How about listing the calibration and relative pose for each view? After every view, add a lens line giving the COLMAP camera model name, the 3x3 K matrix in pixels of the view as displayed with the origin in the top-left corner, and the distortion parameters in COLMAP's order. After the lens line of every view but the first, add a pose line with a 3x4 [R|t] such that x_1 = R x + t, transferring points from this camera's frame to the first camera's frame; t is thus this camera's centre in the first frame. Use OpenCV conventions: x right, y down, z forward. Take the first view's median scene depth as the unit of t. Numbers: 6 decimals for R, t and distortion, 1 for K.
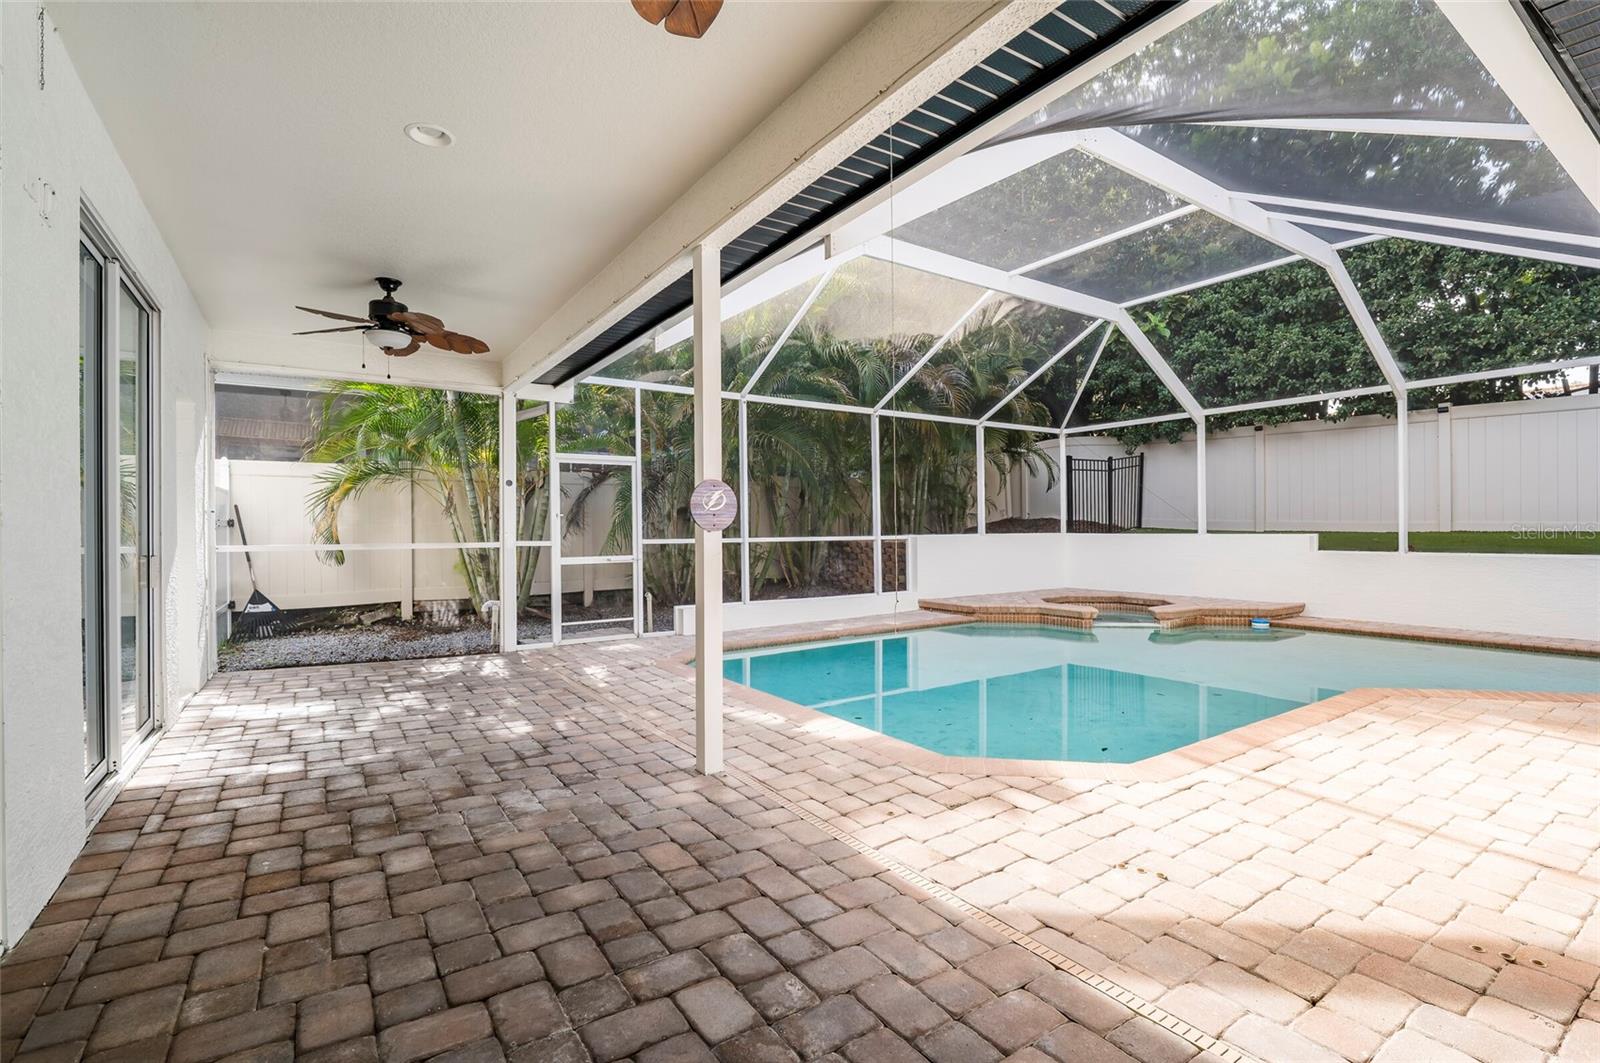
lens RADIAL K [[741.1, 0, 800.0], [0, 741.1, 531.5], [0, 0, 1]] dist [-0.002394, -0.001191]
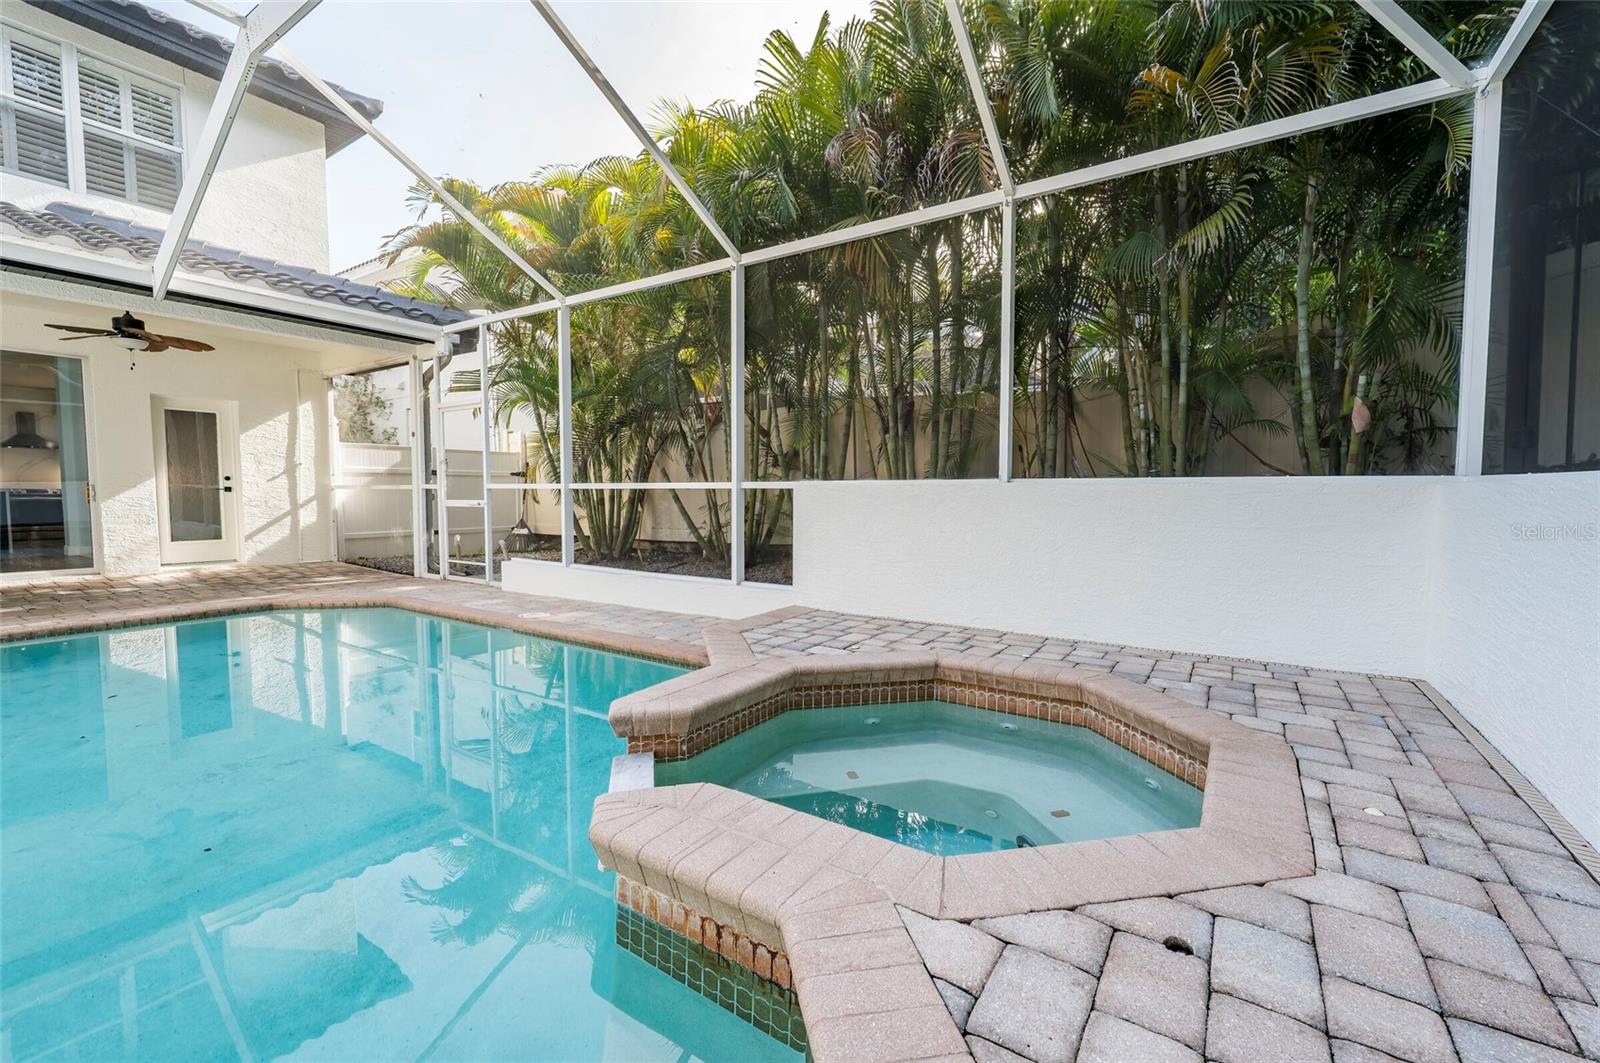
lens RADIAL K [[656.2, 0, 800.0], [0, 656.2, 531.5], [0, 0, 1]] dist [0.000814, -0.000333]
pose [[0.389230, 0.063263, -0.918965, 1.699942], [-0.007014, 0.997813, 0.065720, 0.031781], [0.921114, -0.019135, 0.388823, 2.398504]]
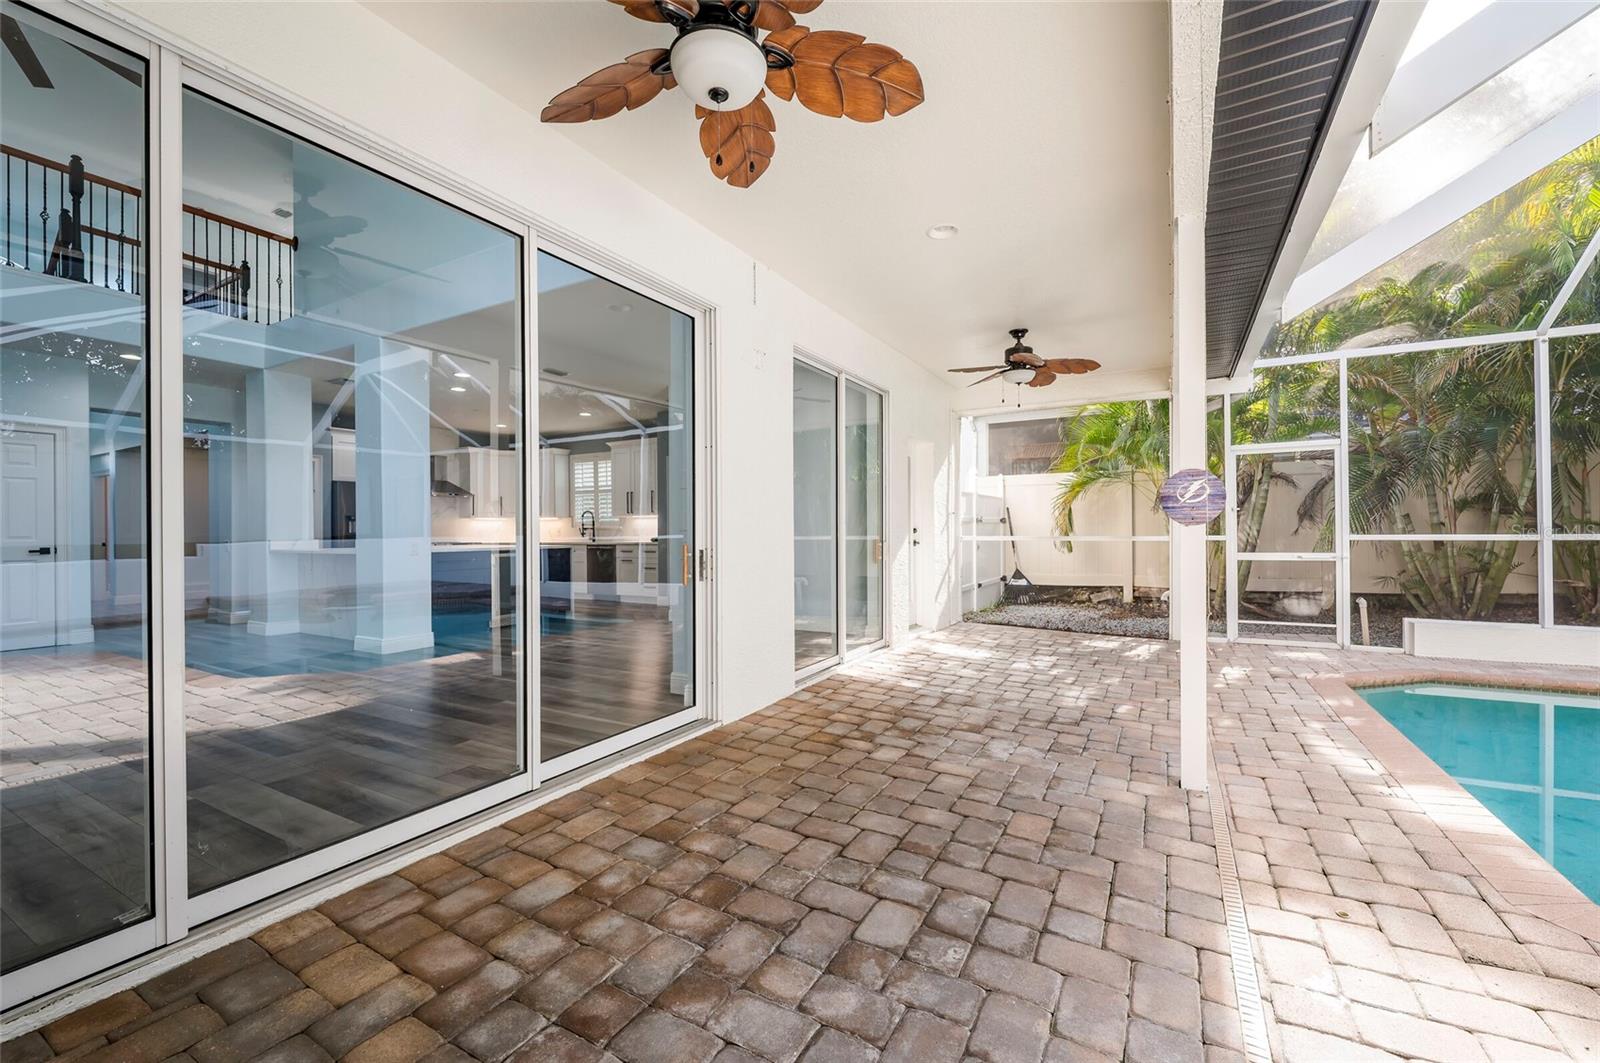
lens RADIAL K [[656.2, 0, 800.0], [0, 656.2, 531.5], [0, 0, 1]] dist [0.000814, -0.000333]
pose [[0.440317, 0.005277, -0.897827, 0.444049], [0.001692, 0.999976, 0.006707, 0.001098], [0.897841, -0.004472, 0.440297, 0.233784]]
